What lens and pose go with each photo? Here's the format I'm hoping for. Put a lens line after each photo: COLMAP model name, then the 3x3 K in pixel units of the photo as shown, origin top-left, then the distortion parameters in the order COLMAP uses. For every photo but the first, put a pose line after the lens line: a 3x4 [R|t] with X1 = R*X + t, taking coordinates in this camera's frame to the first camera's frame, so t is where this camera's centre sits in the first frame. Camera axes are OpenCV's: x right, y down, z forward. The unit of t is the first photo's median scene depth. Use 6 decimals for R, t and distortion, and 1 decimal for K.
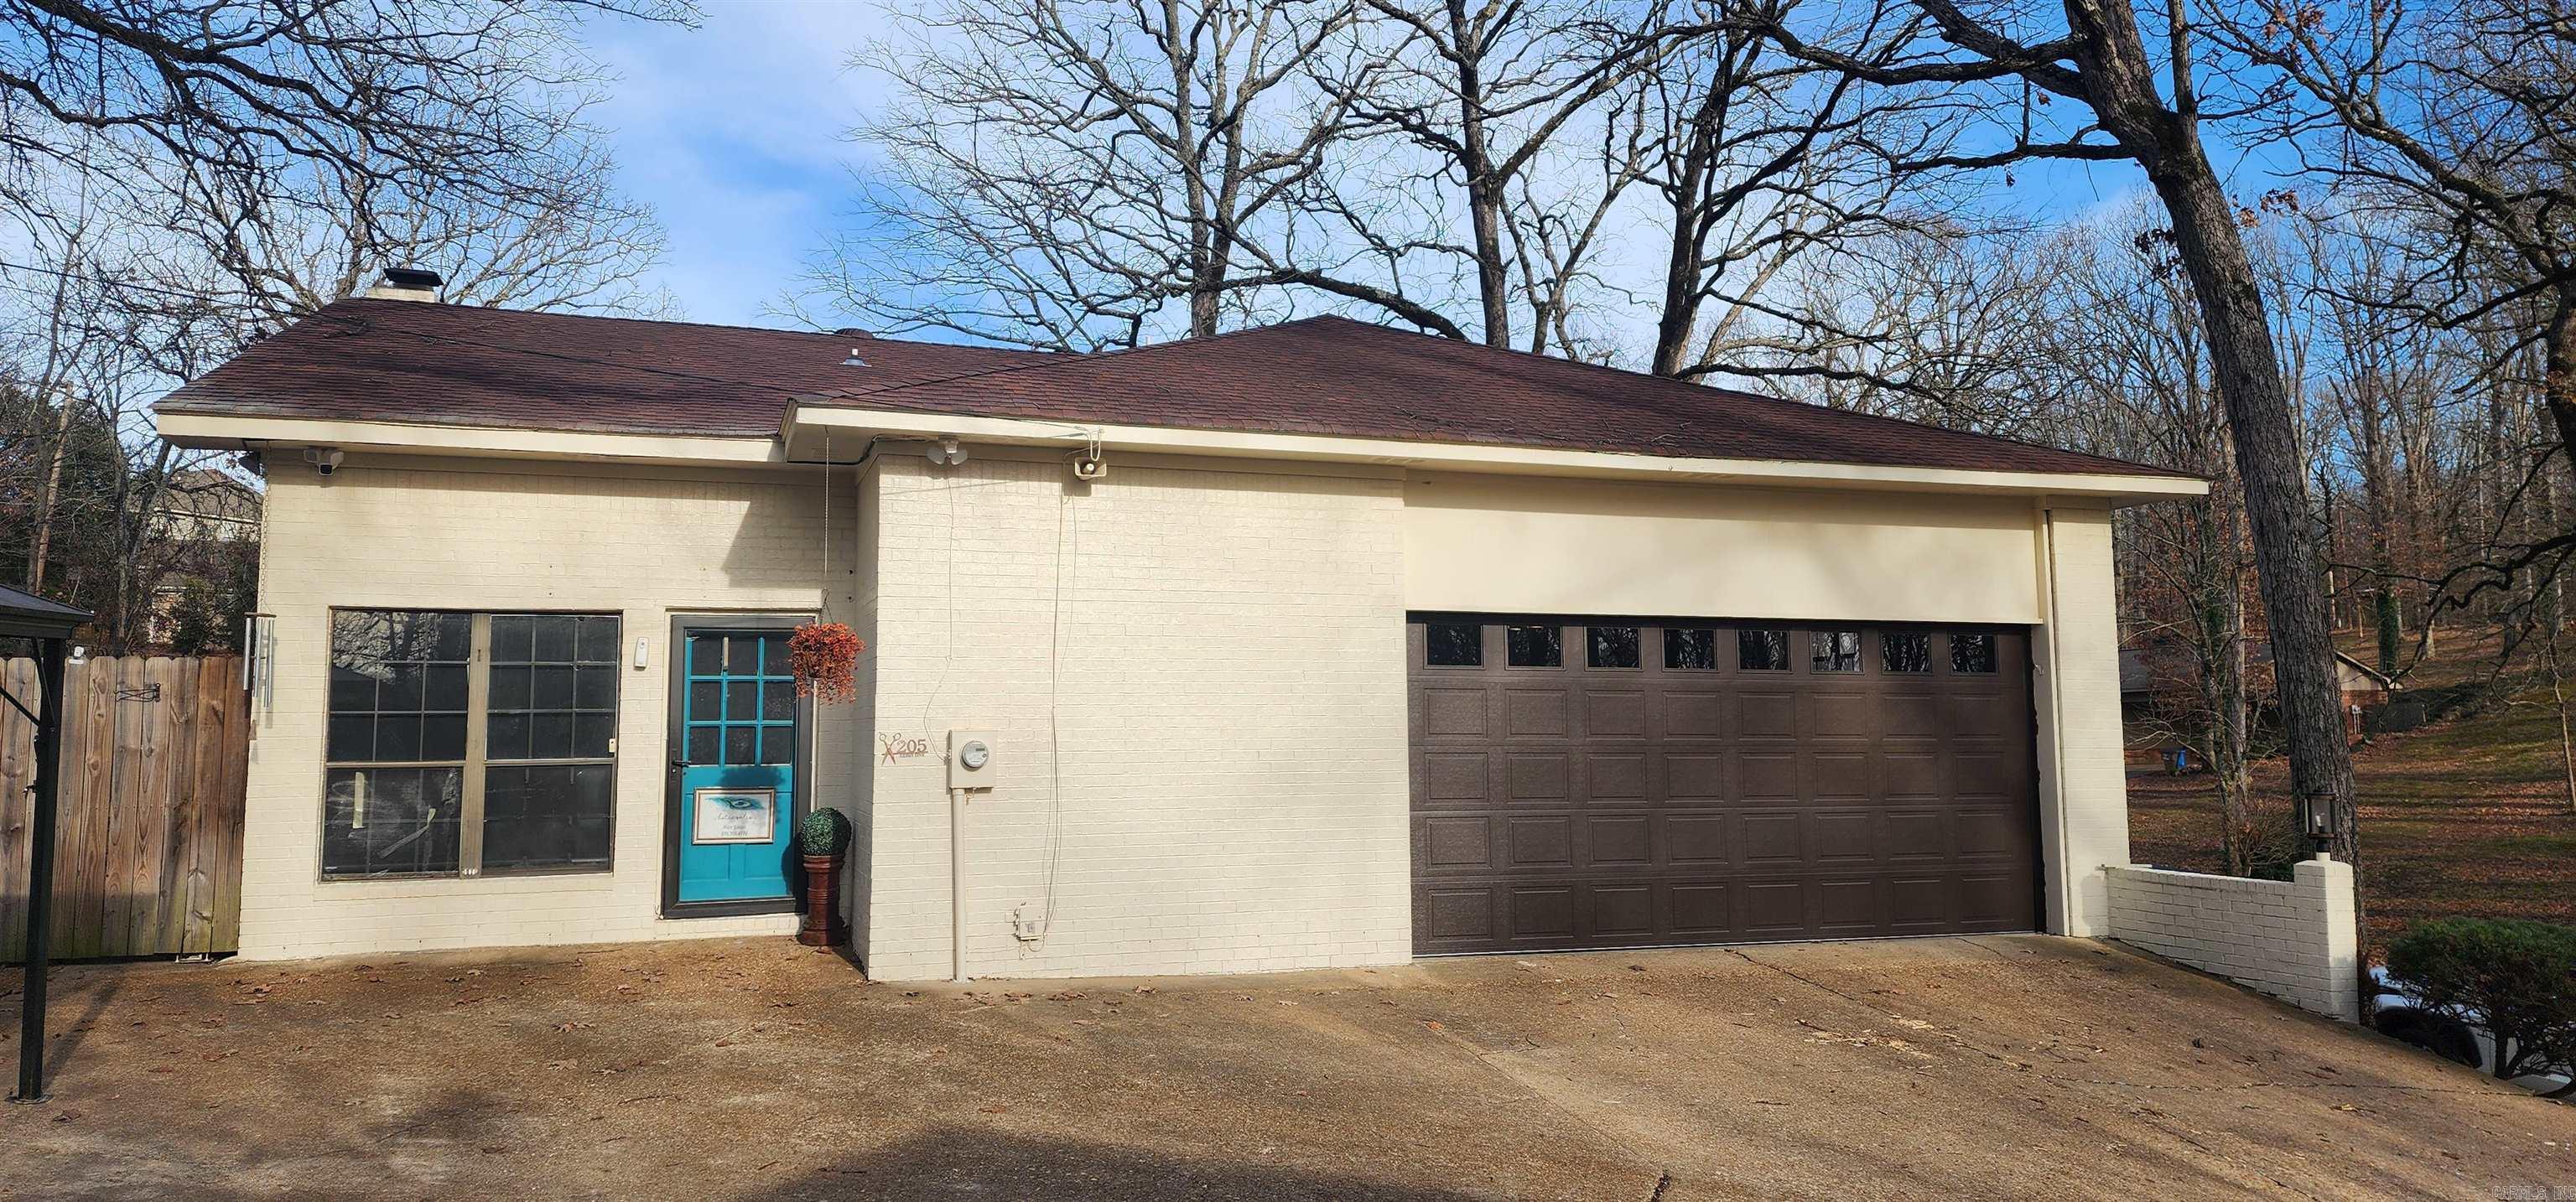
lens RADIAL K [[1605.5, 0, 1346.3], [0, 1605.5, 591.9], [0, 0, 1]] dist [0.098508, -0.078062]
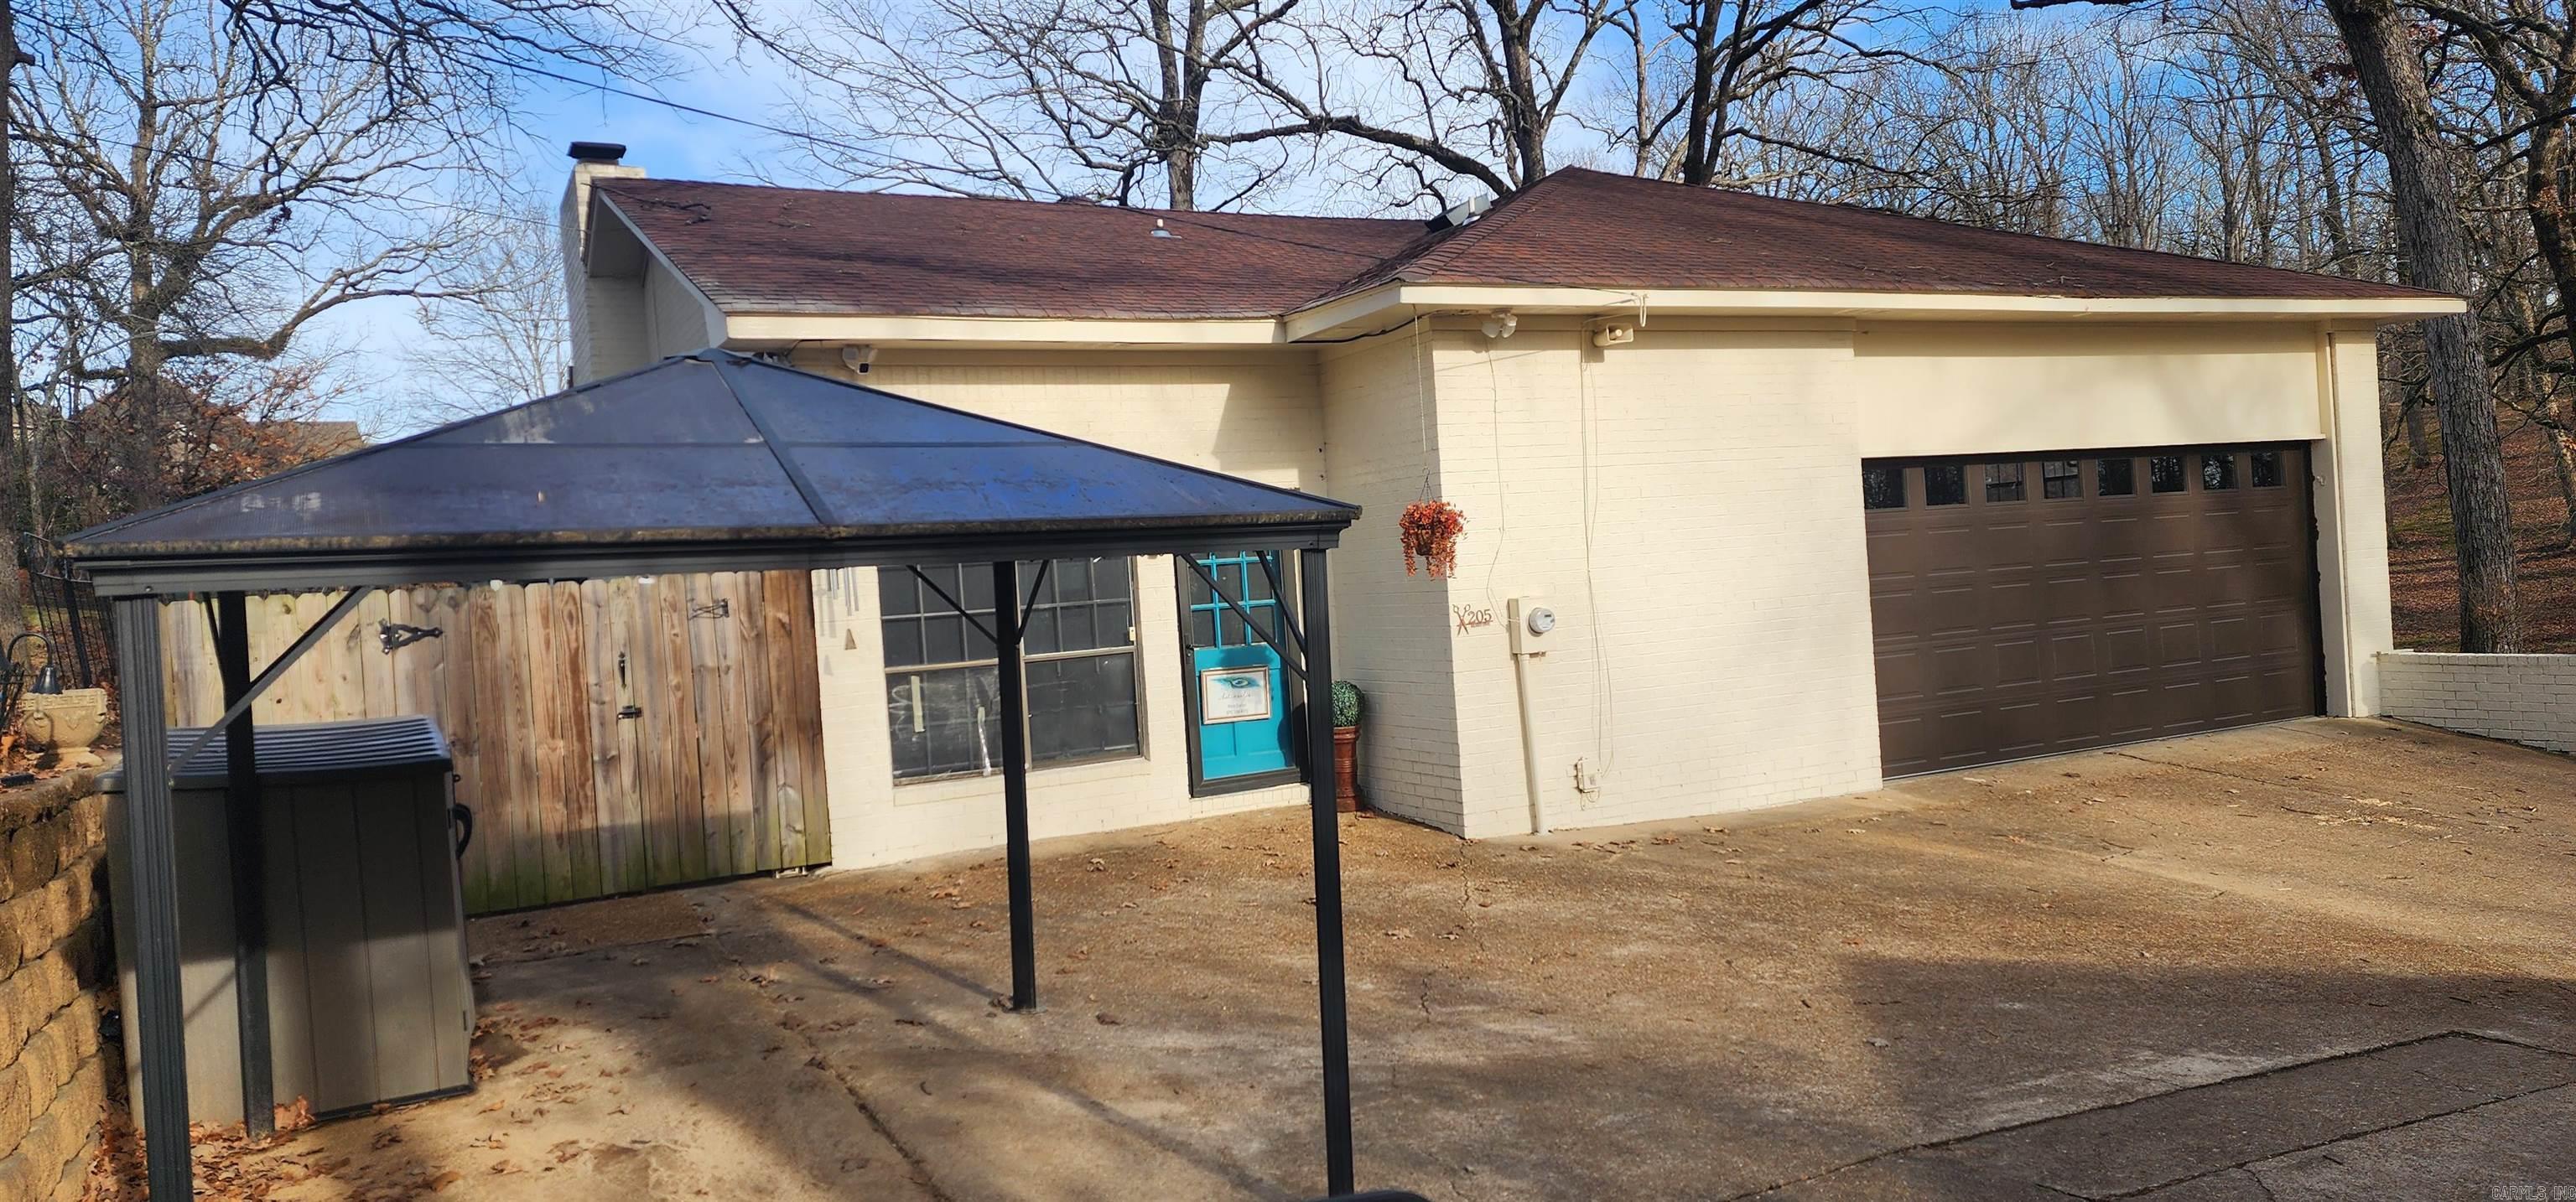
lens RADIAL K [[1605.5, 0, 1346.3], [0, 1605.5, 591.9], [0, 0, 1]] dist [0.098508, -0.078062]
pose [[0.987041, -0.063585, 0.147335, -0.453723], [0.049371, 0.993941, 0.098204, -0.021863], [-0.152687, -0.089658, 0.984199, 0.006559]]
